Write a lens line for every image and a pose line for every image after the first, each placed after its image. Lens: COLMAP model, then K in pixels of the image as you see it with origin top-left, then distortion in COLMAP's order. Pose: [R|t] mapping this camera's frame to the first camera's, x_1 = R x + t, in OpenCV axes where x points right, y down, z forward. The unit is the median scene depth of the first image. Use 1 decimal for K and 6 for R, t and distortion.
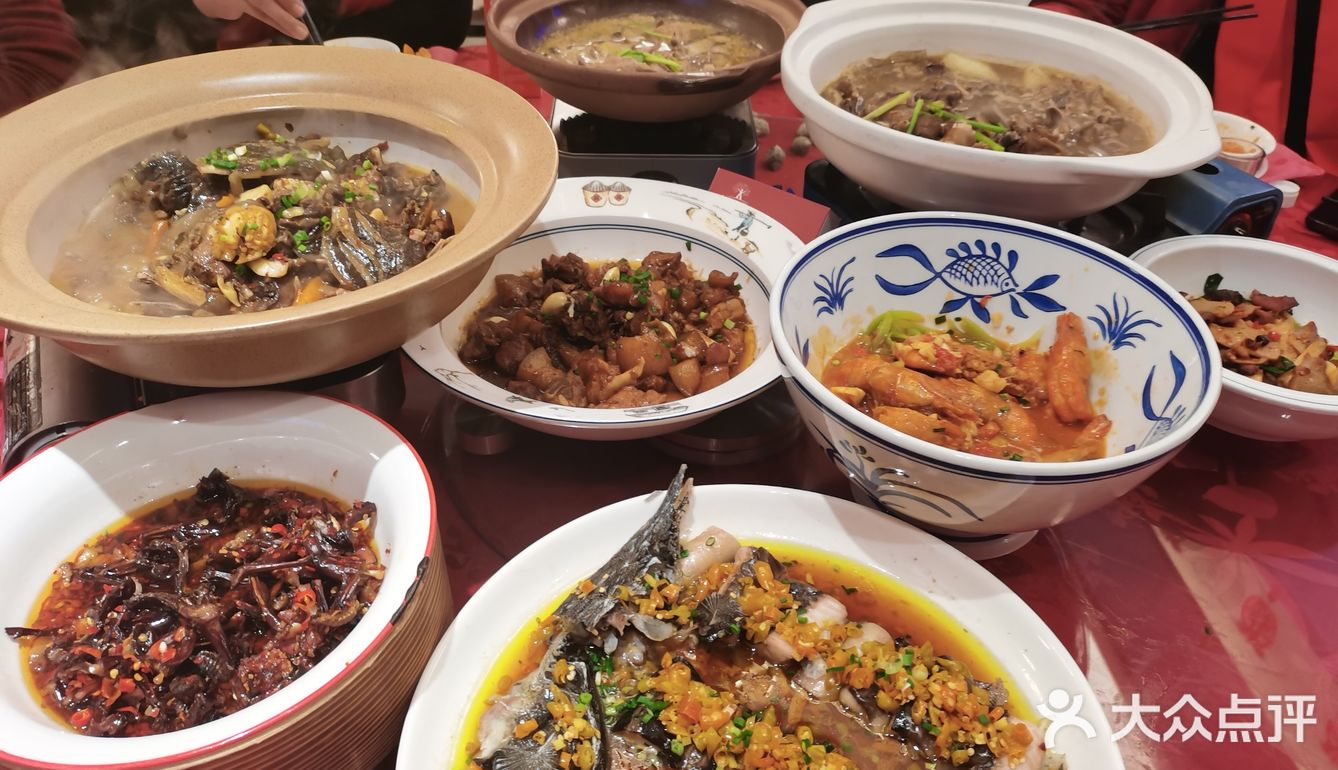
lens RADIAL K [[1056.3, 0, 669.0], [0, 1056.3, 385.0], [0, 0, 1]] dist [0.066403, -0.002321]
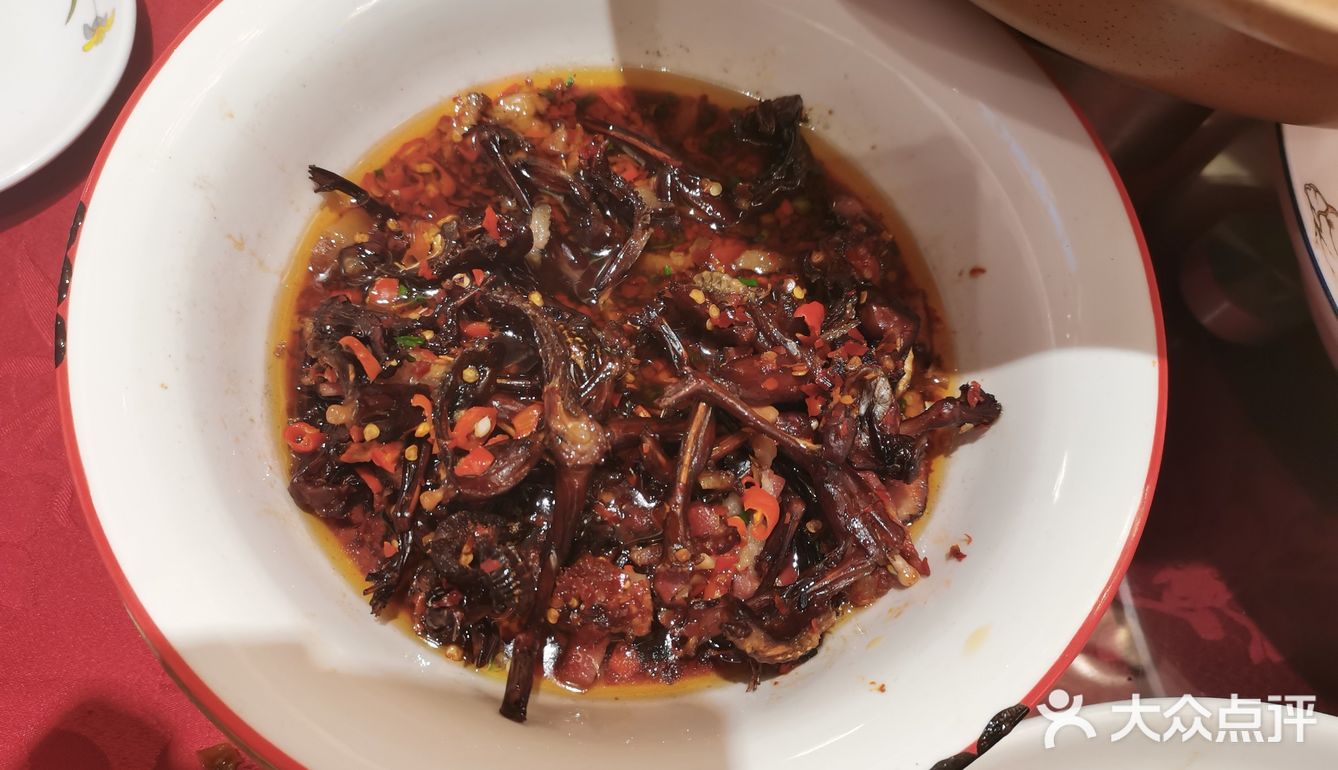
lens RADIAL K [[1056.3, 0, 669.0], [0, 1056.3, 385.0], [0, 0, 1]] dist [0.066403, -0.002321]
pose [[0.685779, 0.700294, -0.198230, -0.290359], [-0.553171, 0.678521, 0.483334, -0.031901], [0.472978, -0.221805, 0.852698, 0.560647]]
